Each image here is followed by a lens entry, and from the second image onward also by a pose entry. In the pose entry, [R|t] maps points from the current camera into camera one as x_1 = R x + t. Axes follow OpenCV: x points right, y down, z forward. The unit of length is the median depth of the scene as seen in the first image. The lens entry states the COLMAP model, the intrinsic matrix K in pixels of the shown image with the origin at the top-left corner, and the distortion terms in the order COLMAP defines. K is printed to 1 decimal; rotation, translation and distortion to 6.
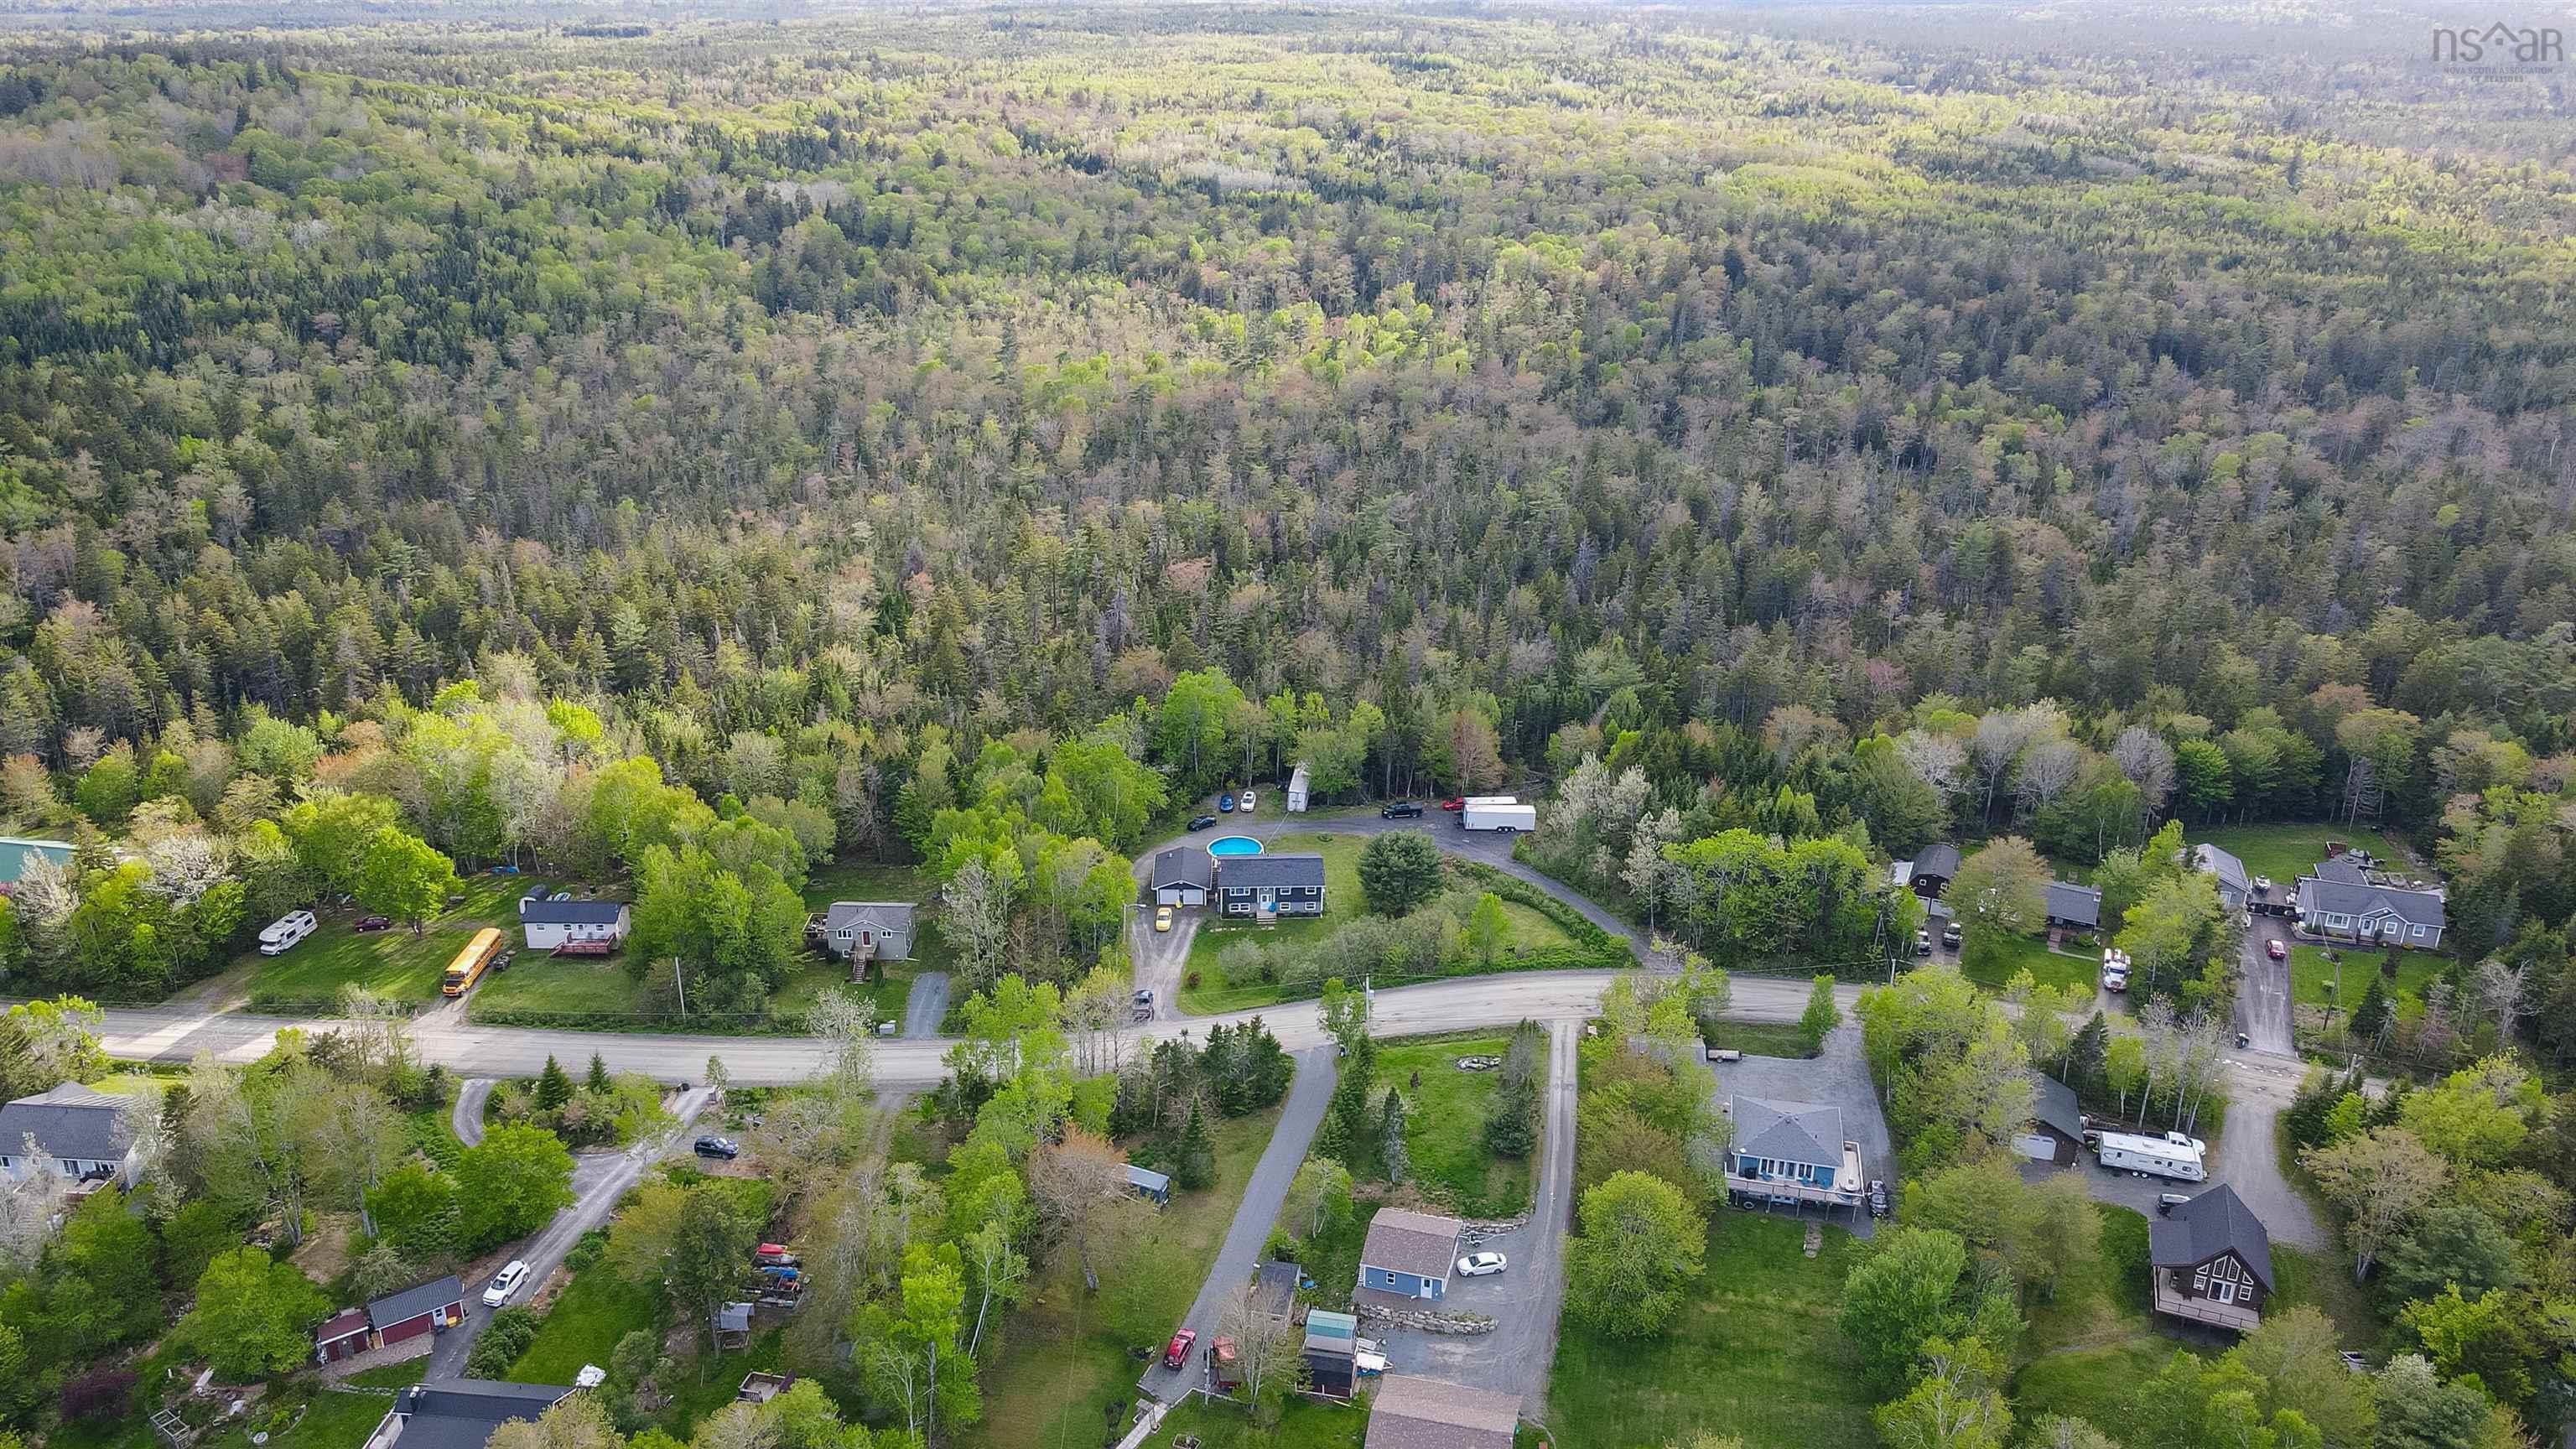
lens RADIAL K [[1926.8, 0, 1288.0], [0, 1926.8, 724.5], [0, 0, 1]] dist [0.003981, 0.045376]
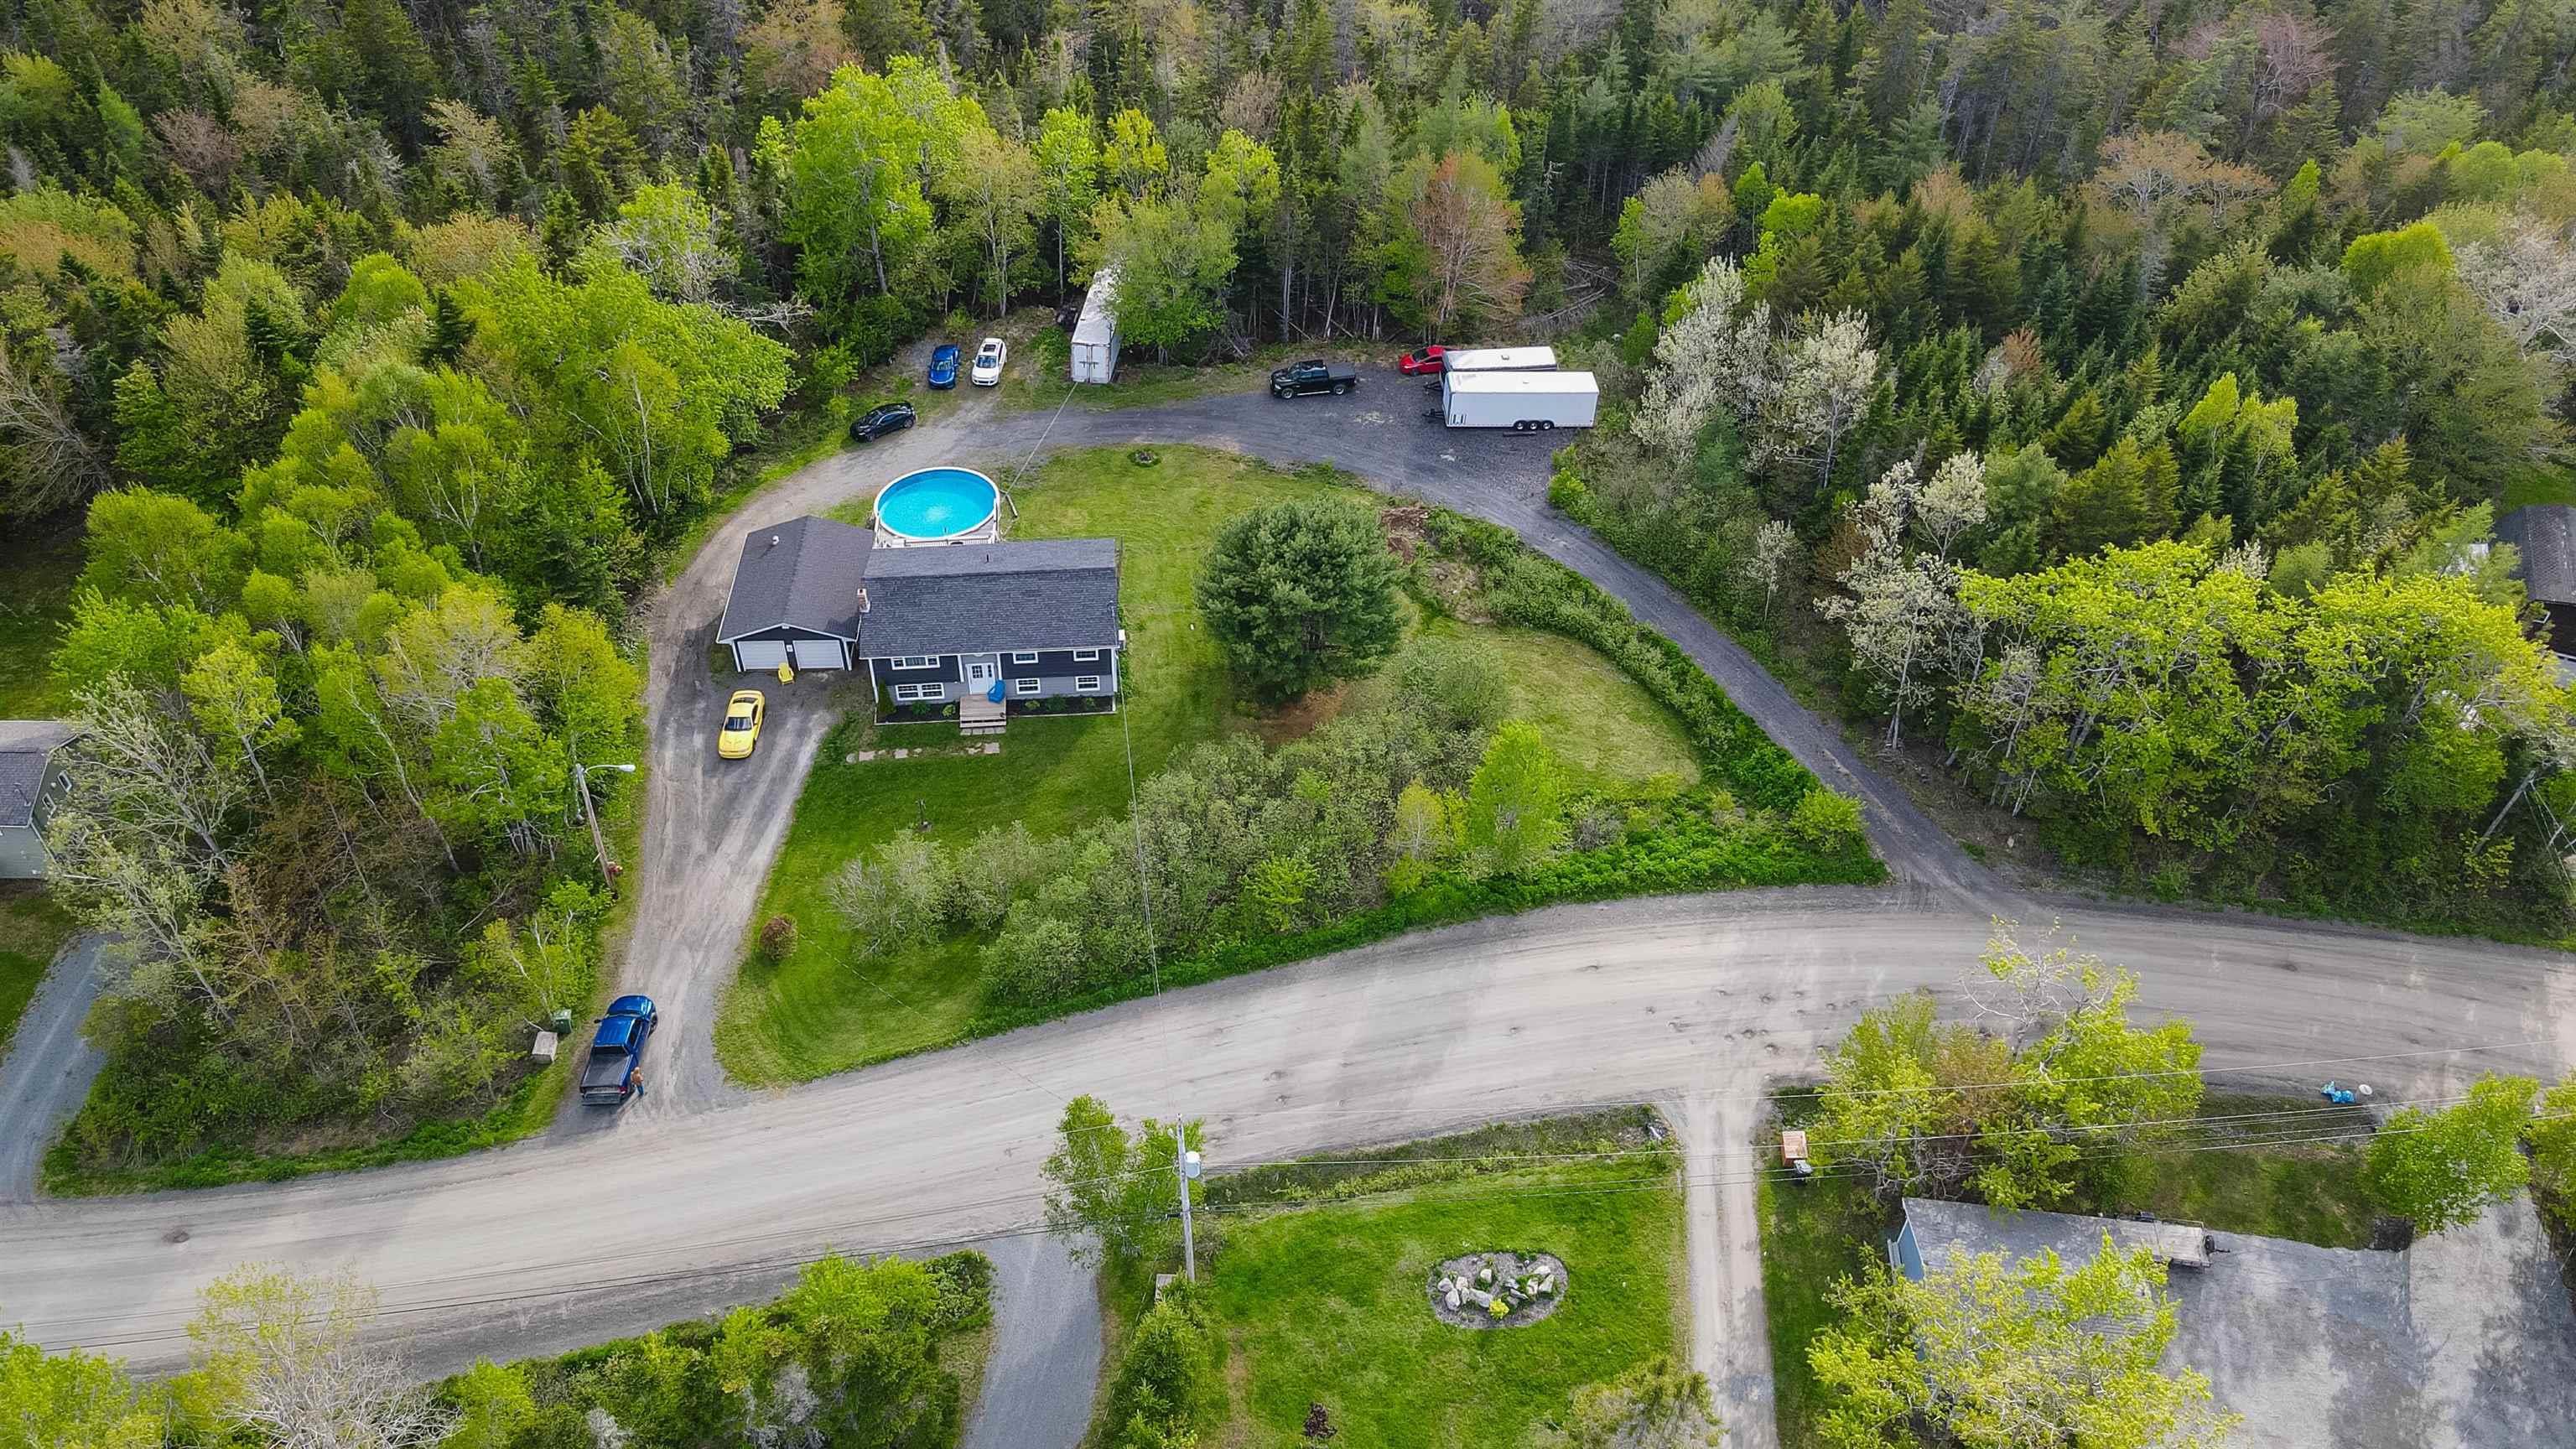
lens RADIAL K [[1926.8, 0, 1288.0], [0, 1926.8, 724.5], [0, 0, 1]] dist [0.003981, 0.045376]
pose [[0.999552, -0.017083, 0.024559, 0.040528], [0.007760, 0.940885, 0.338638, -0.036898], [-0.028892, -0.338296, 0.940596, 0.535000]]
